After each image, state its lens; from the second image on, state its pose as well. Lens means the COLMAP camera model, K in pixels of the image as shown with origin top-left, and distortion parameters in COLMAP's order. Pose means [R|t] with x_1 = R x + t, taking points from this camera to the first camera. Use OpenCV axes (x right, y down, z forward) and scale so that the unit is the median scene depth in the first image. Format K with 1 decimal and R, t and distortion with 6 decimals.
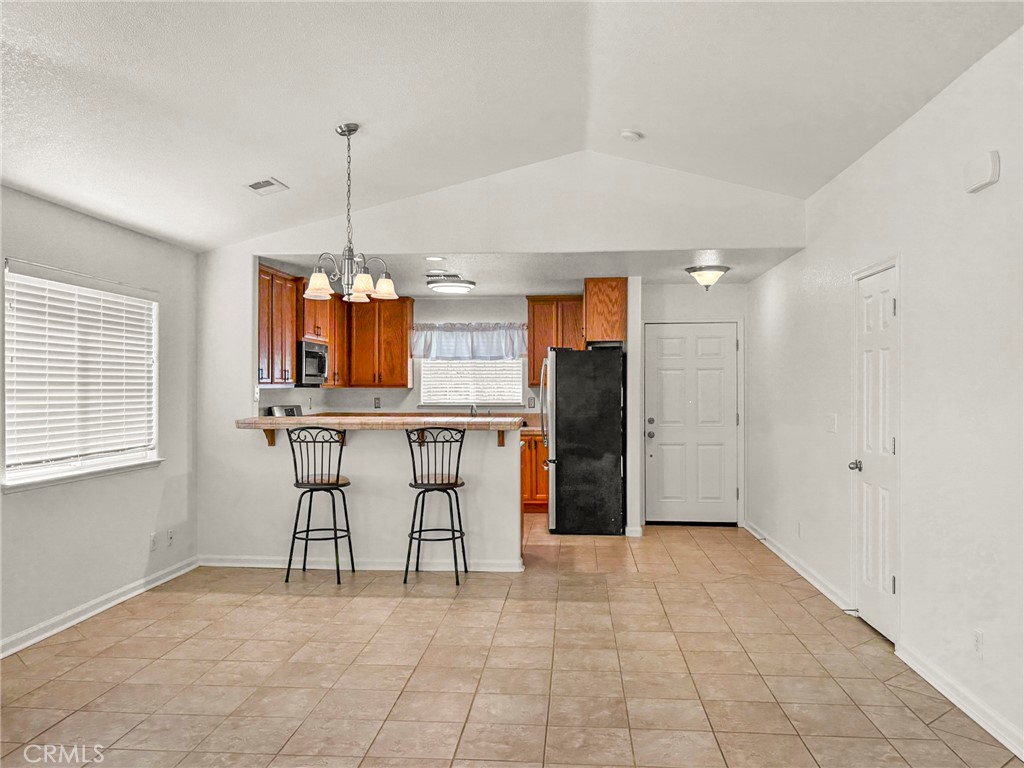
lens RADIAL K [[839.5, 0, 505.3], [0, 839.5, 391.8], [0, 0, 1]] dist [-0.002762, 0.004597]
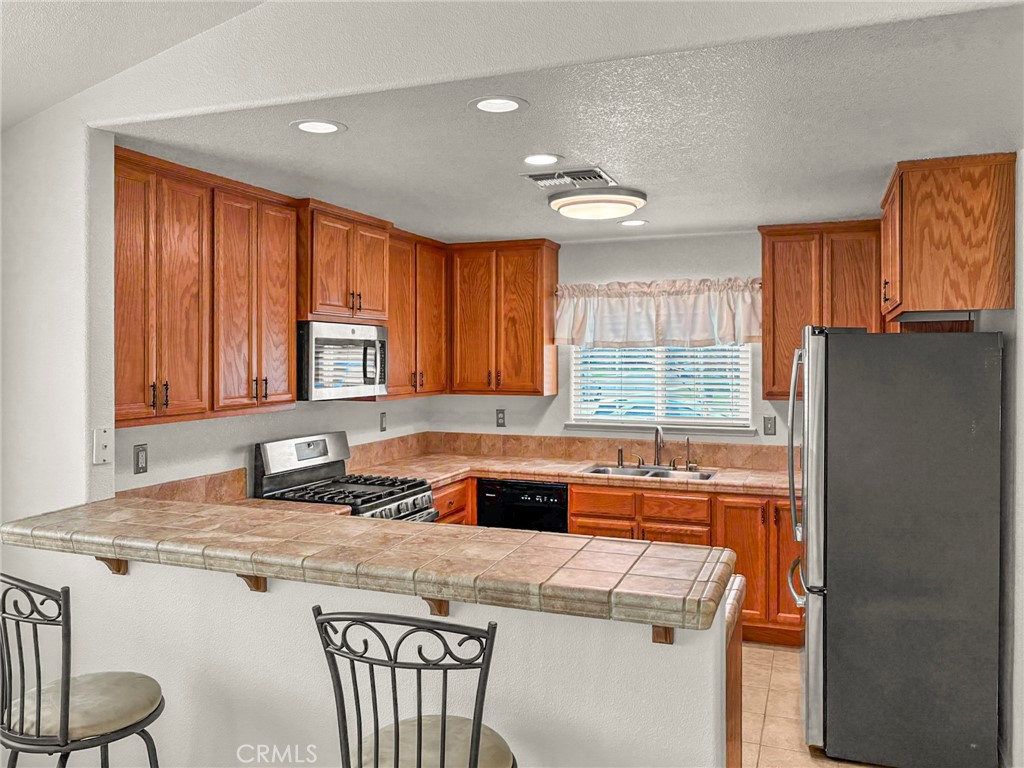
lens RADIAL K [[795.3, 0, 493.5], [0, 795.3, 373.5], [0, 0, 1]] dist [0.002340, 0.001022]
pose [[0.949964, 0.008917, -0.312233, 0.022553], [-0.004269, 0.999870, 0.015566, -0.029174], [0.312331, -0.013455, 0.949878, 0.475862]]
